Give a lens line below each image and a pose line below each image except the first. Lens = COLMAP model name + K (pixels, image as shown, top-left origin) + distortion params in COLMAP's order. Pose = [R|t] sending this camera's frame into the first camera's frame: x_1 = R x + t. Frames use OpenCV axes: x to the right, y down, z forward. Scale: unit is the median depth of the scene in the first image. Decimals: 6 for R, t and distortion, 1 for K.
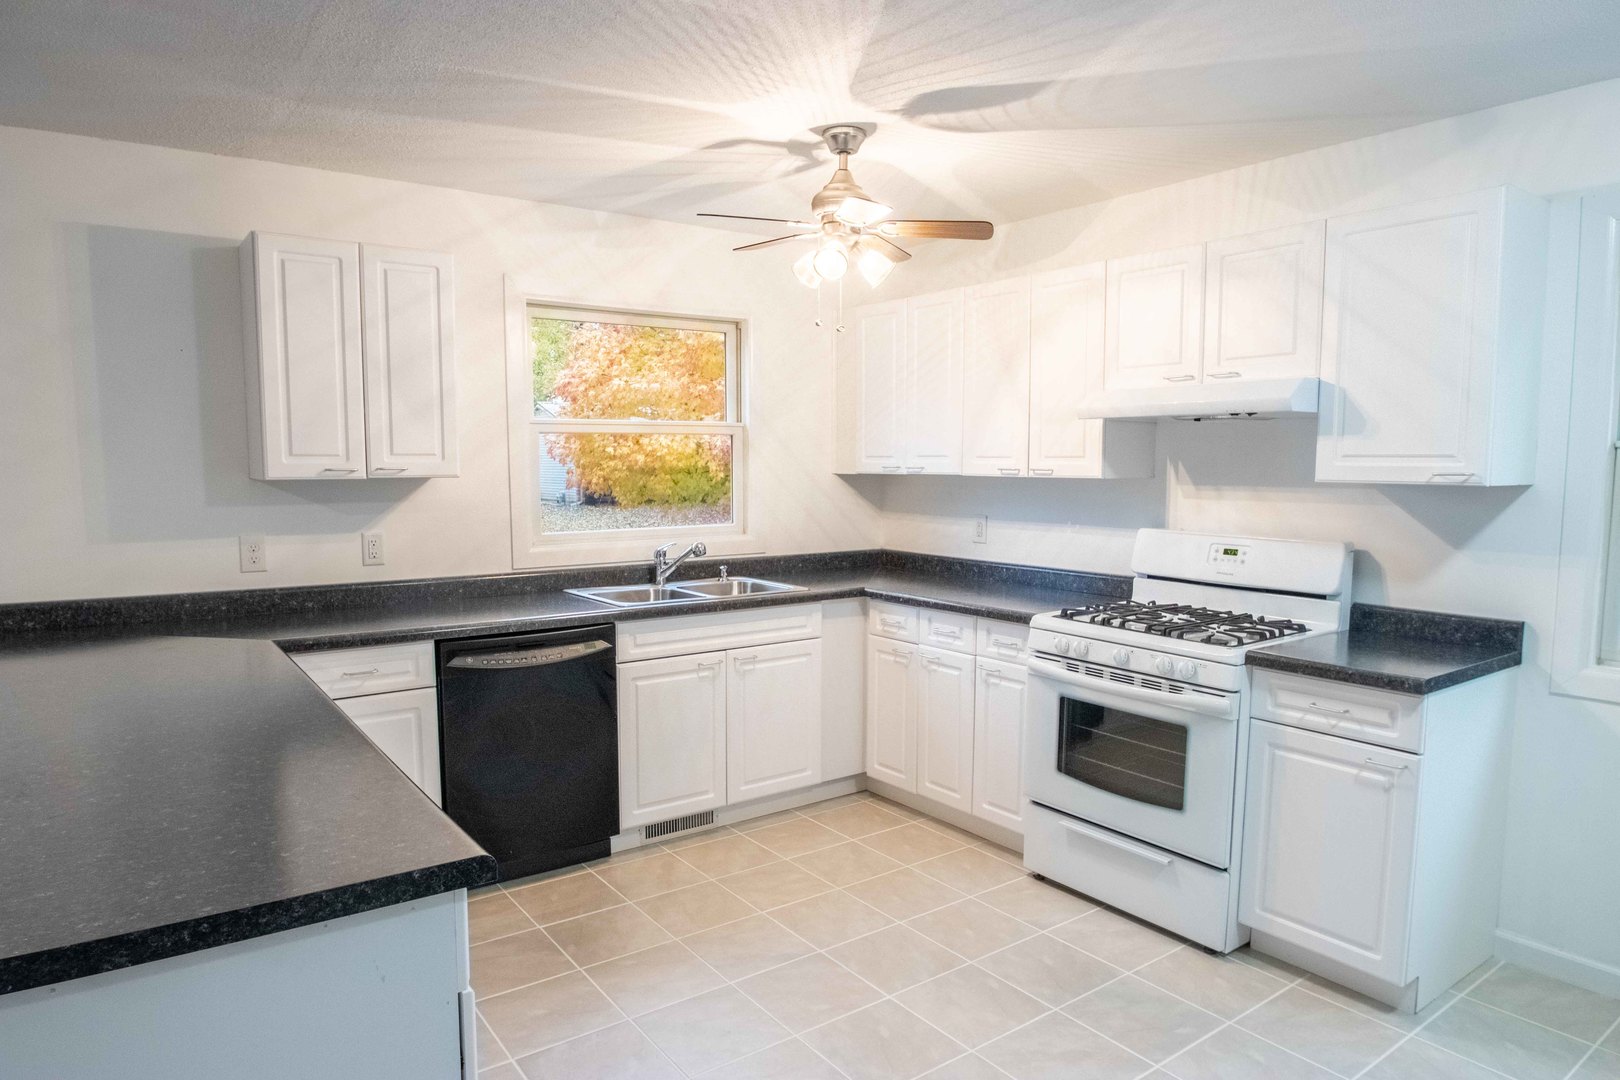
lens RADIAL K [[1020.1, 0, 810.0], [0, 1020.1, 540.0], [0, 0, 1]] dist [-0.008558, -0.000522]
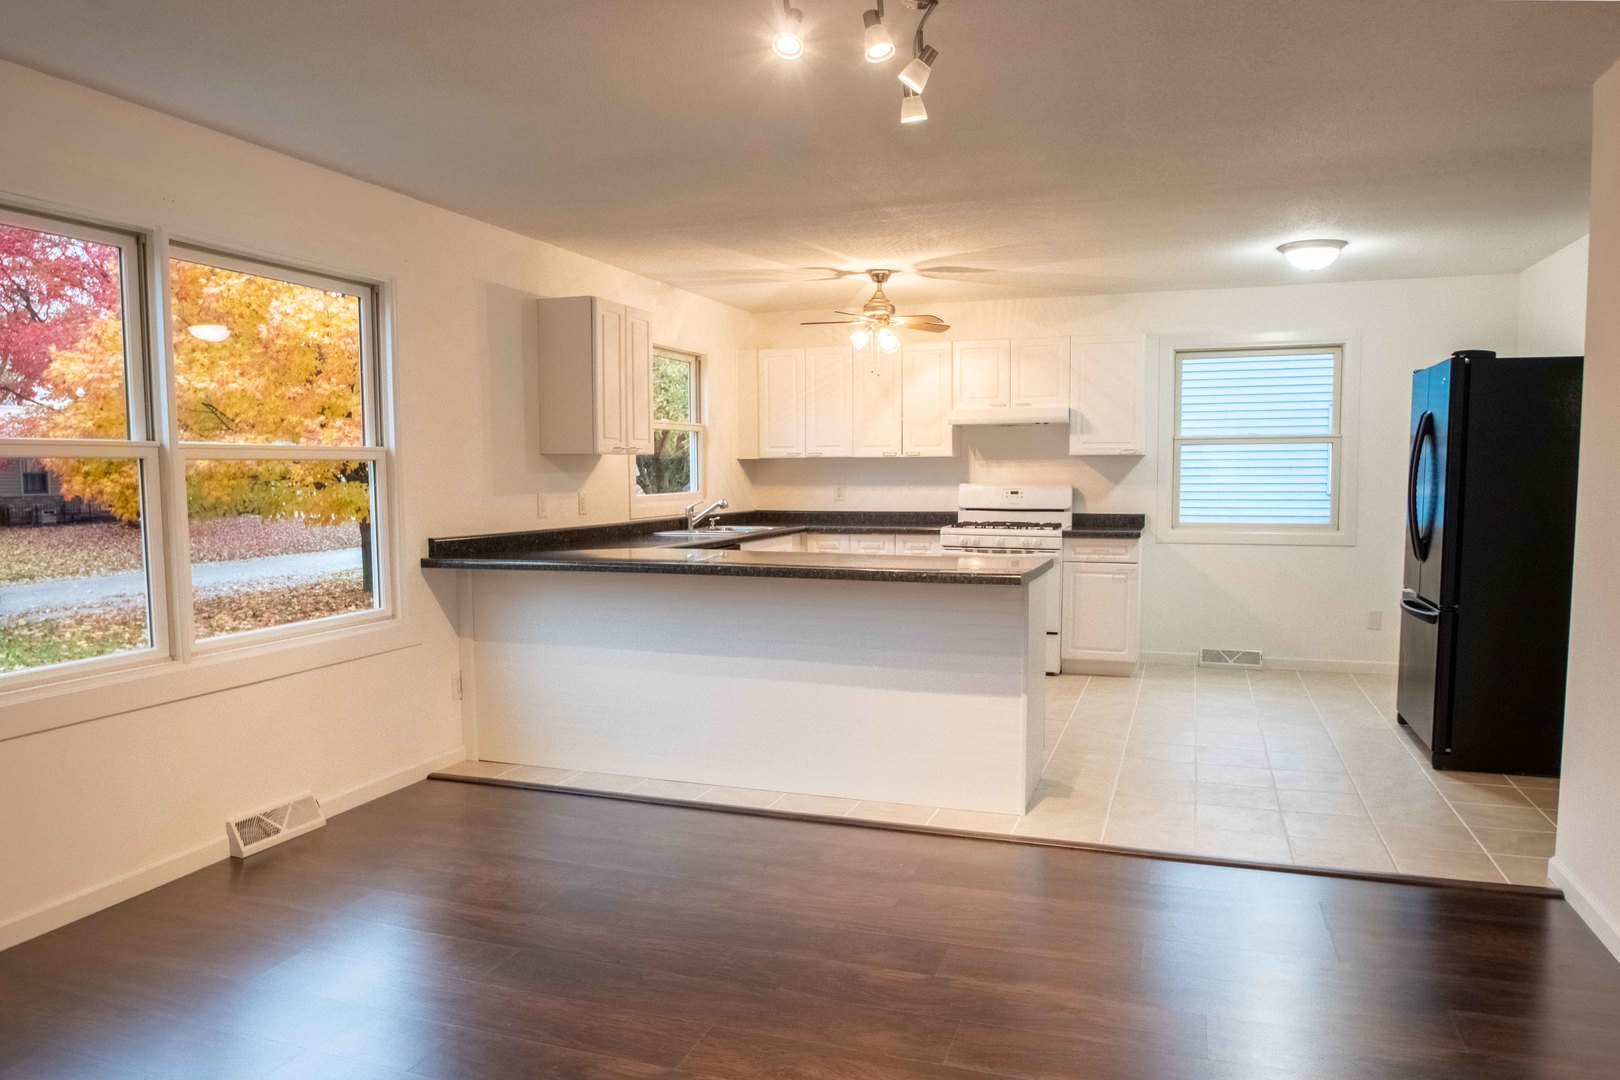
lens RADIAL K [[1088.1, 0, 810.0], [0, 1088.1, 565.1], [0, 0, 1]] dist [-0.038317, 0.003018]
pose [[0.822620, -0.054891, 0.565936, -1.136046], [0.052723, 0.998405, 0.020200, 0.089744], [-0.566142, 0.013221, 0.824202, -0.525297]]
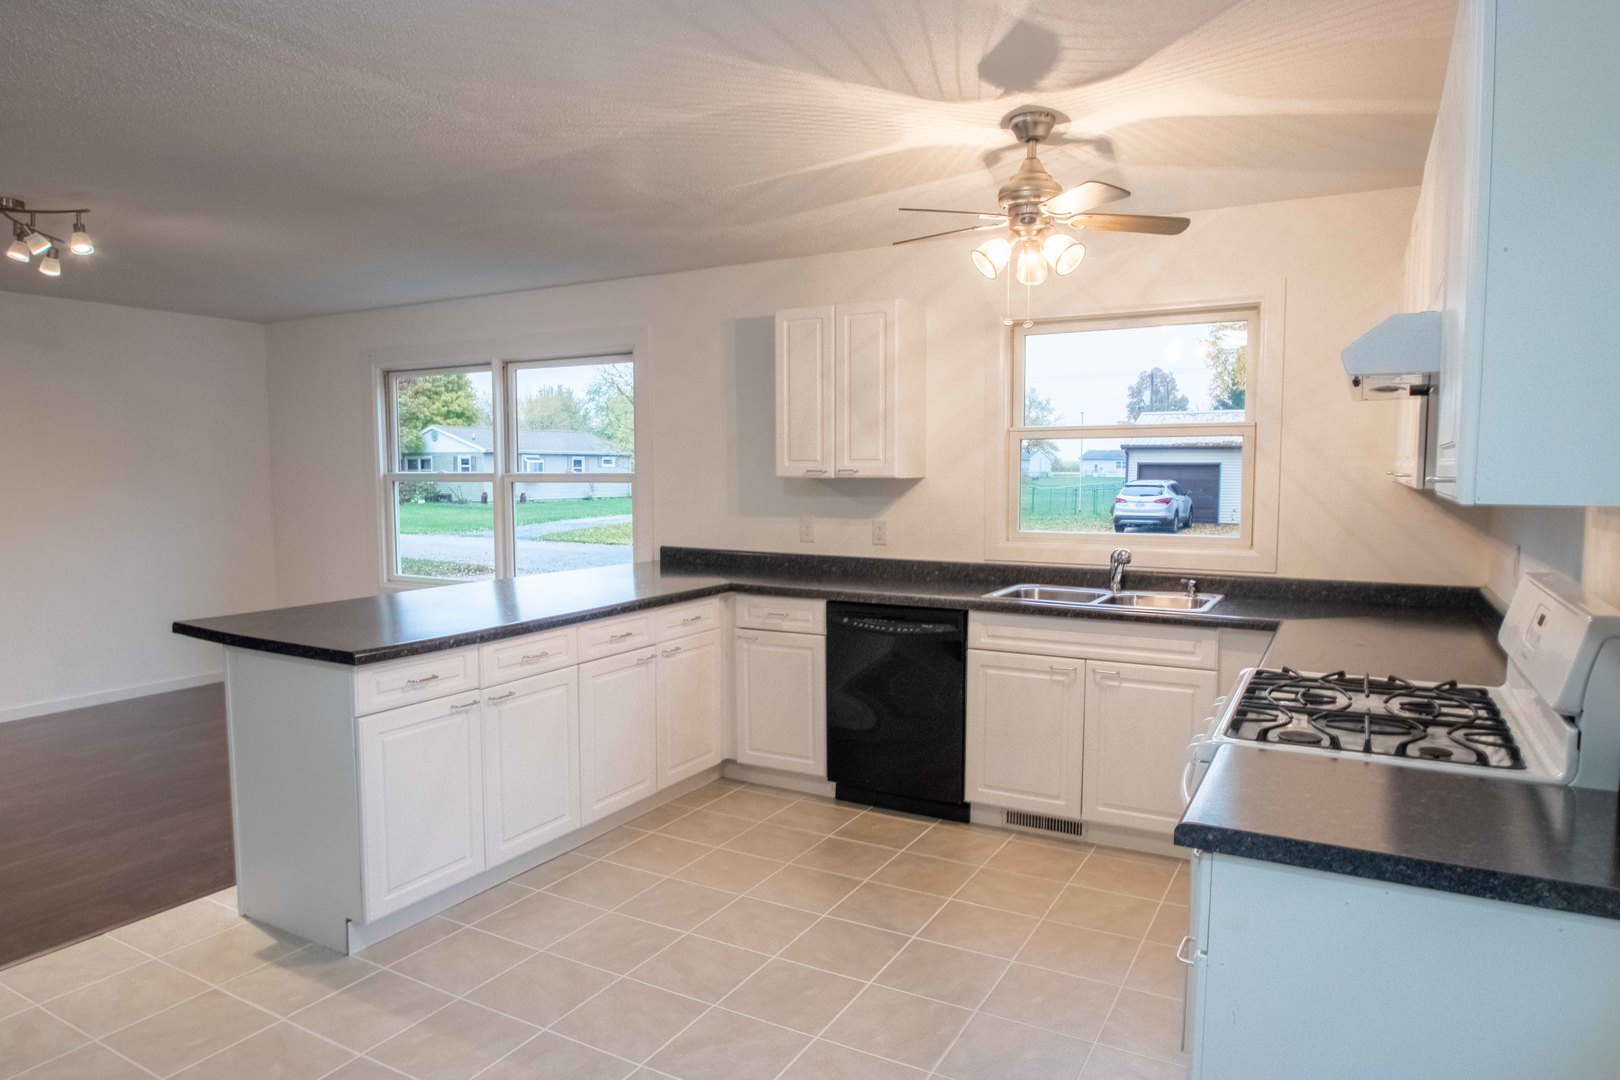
lens RADIAL K [[1008.5, 0, 782.4], [0, 1008.5, 533.1], [0, 0, 1]] dist [-0.018433, 0.000719]
pose [[0.406992, 0.056572, -0.911678, 0.749523], [-0.073318, 0.996883, 0.029128, -0.020355], [0.910484, 0.054987, 0.409872, 0.384505]]
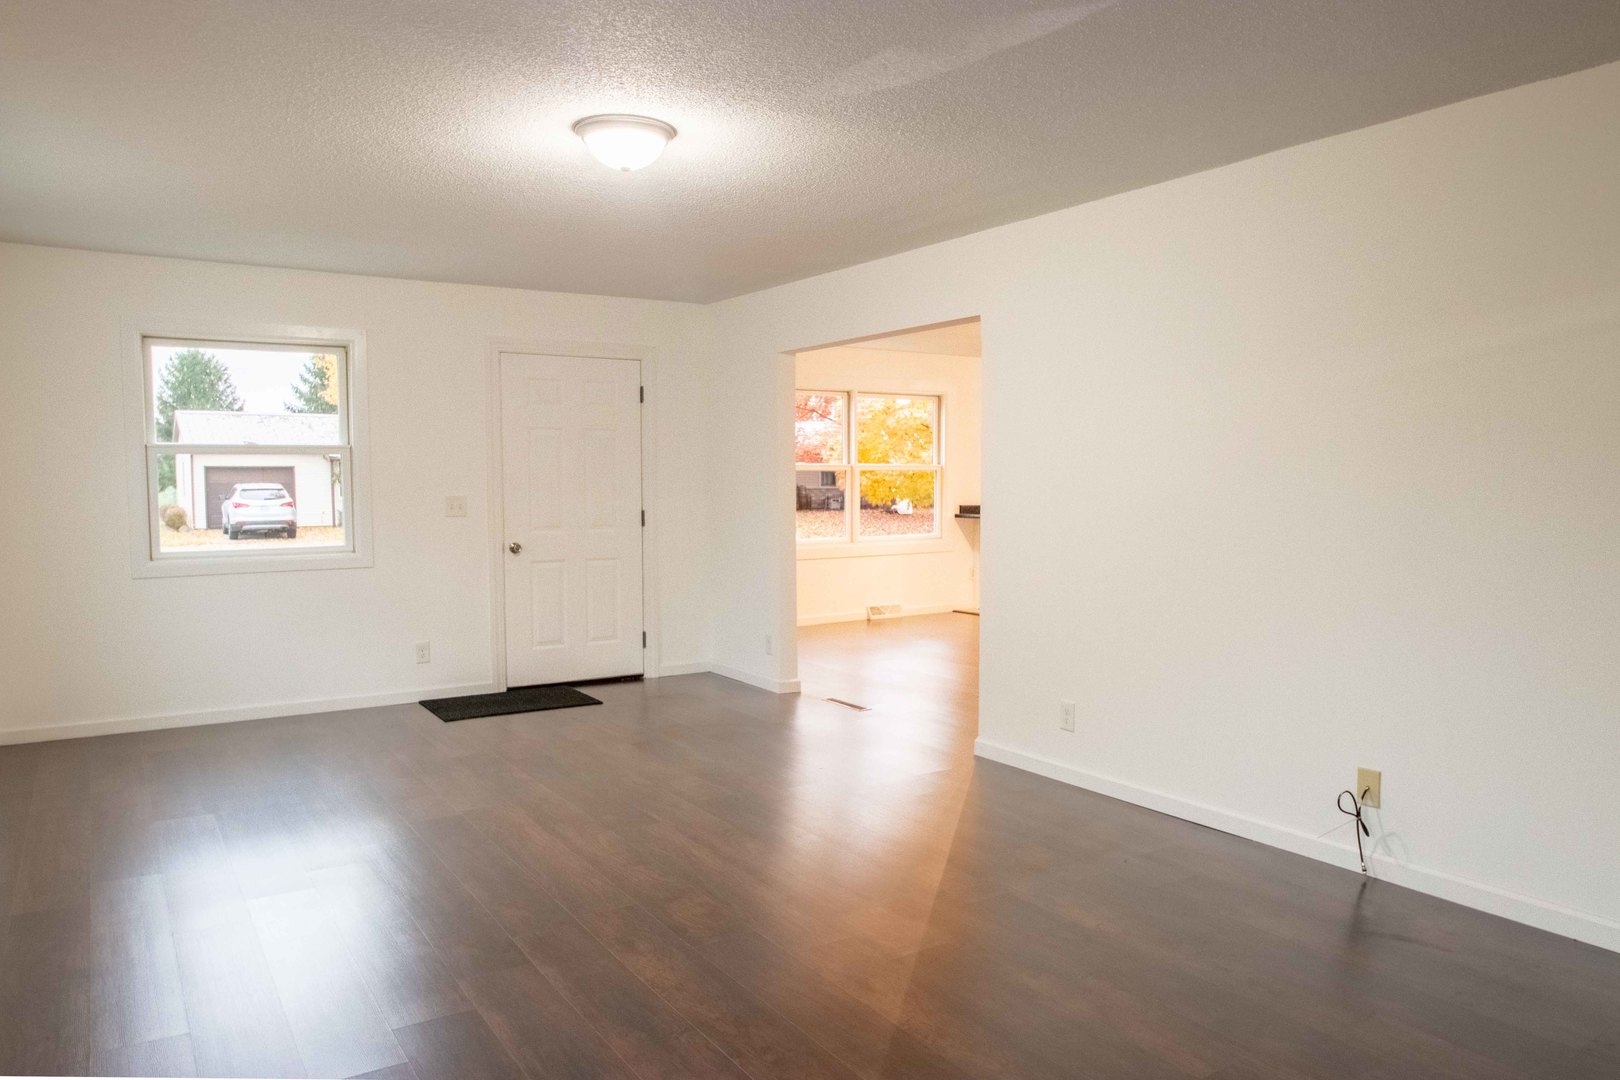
lens RADIAL K [[1088.1, 0, 810.0], [0, 1088.1, 565.1], [0, 0, 1]] dist [-0.038317, 0.003018]
pose [[0.999122, 0.000240, -0.041896, -1.053582], [-0.000127, 0.999996, 0.002696, 0.216699], [0.041897, -0.002689, 0.999118, -2.179076]]
